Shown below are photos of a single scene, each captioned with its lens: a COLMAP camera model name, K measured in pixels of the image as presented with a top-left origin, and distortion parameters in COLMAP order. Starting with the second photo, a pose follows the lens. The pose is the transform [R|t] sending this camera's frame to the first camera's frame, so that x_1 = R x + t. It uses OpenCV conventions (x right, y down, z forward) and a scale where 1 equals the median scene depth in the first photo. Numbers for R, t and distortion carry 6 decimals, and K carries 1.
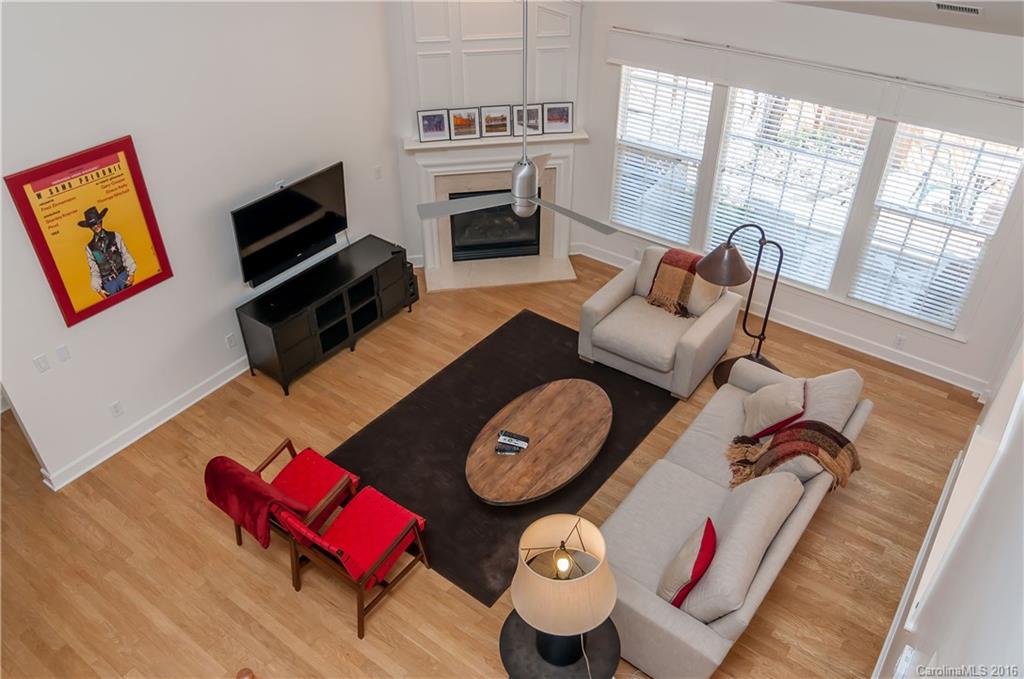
lens RADIAL K [[754.1, 0, 505.8], [0, 754.1, 342.4], [0, 0, 1]] dist [0.006767, 0.001423]
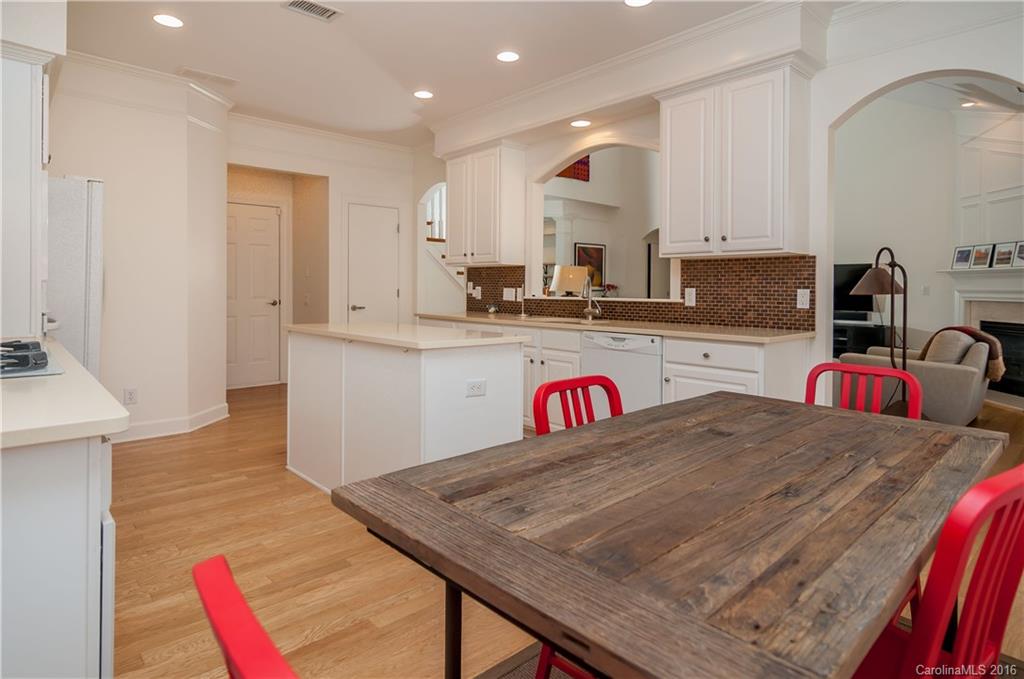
lens RADIAL K [[562.5, 0, 515.8], [0, 562.5, 289.7], [0, 0, 1]] dist [0.000468, 0.000557]
pose [[-0.185958, 0.013259, -0.982468, 1.019794], [-0.598058, 0.791820, 0.123884, 0.099837], [0.779581, 0.610610, -0.139316, 0.574700]]
